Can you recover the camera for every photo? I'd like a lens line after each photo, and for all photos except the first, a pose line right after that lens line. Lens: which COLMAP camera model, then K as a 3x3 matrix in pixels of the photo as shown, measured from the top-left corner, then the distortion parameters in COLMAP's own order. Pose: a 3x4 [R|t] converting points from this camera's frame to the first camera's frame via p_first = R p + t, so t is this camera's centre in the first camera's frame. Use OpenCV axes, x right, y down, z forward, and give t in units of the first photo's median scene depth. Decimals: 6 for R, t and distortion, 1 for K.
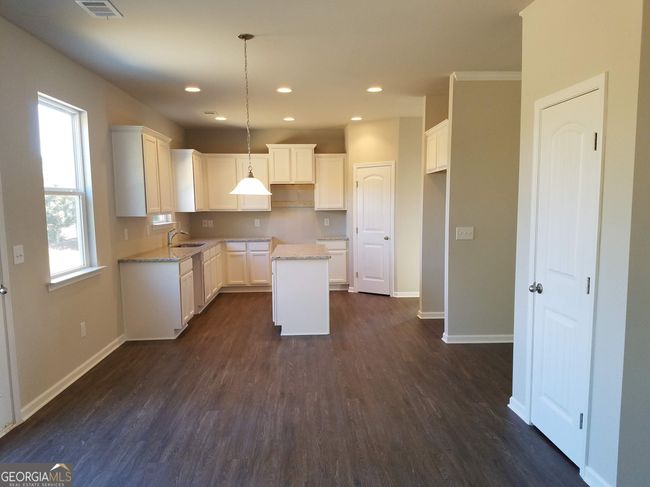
lens RADIAL K [[502.0, 0, 338.1], [0, 502.0, 246.9], [0, 0, 1]] dist [0.246947, -0.408511]
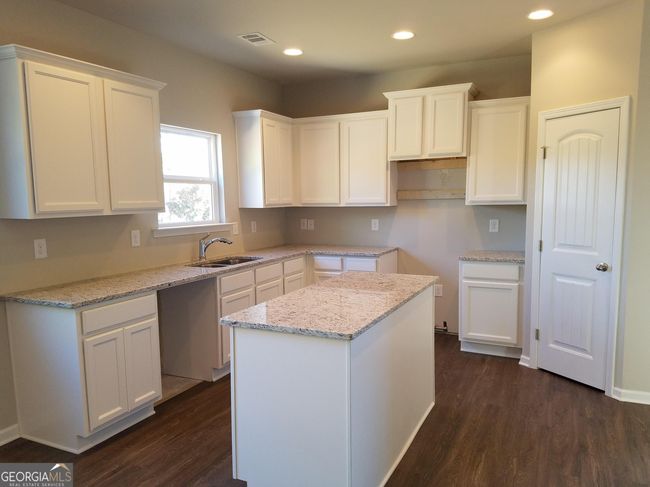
lens RADIAL K [[502.0, 0, 338.1], [0, 502.0, 246.9], [0, 0, 1]] dist [0.246947, -0.408511]
pose [[0.873980, 0.050967, -0.483281, 0.108224], [-0.040562, 0.998666, 0.031968, -0.039660], [0.484266, -0.008336, 0.874881, 0.447441]]
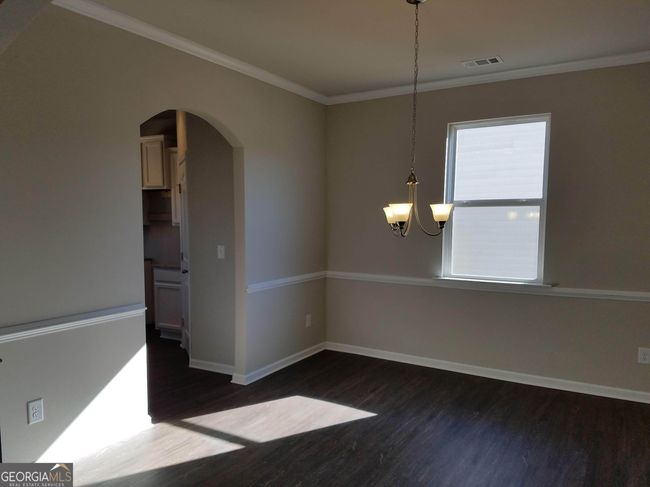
lens RADIAL K [[502.0, 0, 338.1], [0, 502.0, 246.9], [0, 0, 1]] dist [0.246947, -0.408511]
pose [[0.826622, 0.044994, -0.560957, 0.584765], [-0.059452, 0.998203, -0.007543, -0.051743], [0.559609, 0.039585, 0.827811, 0.533404]]
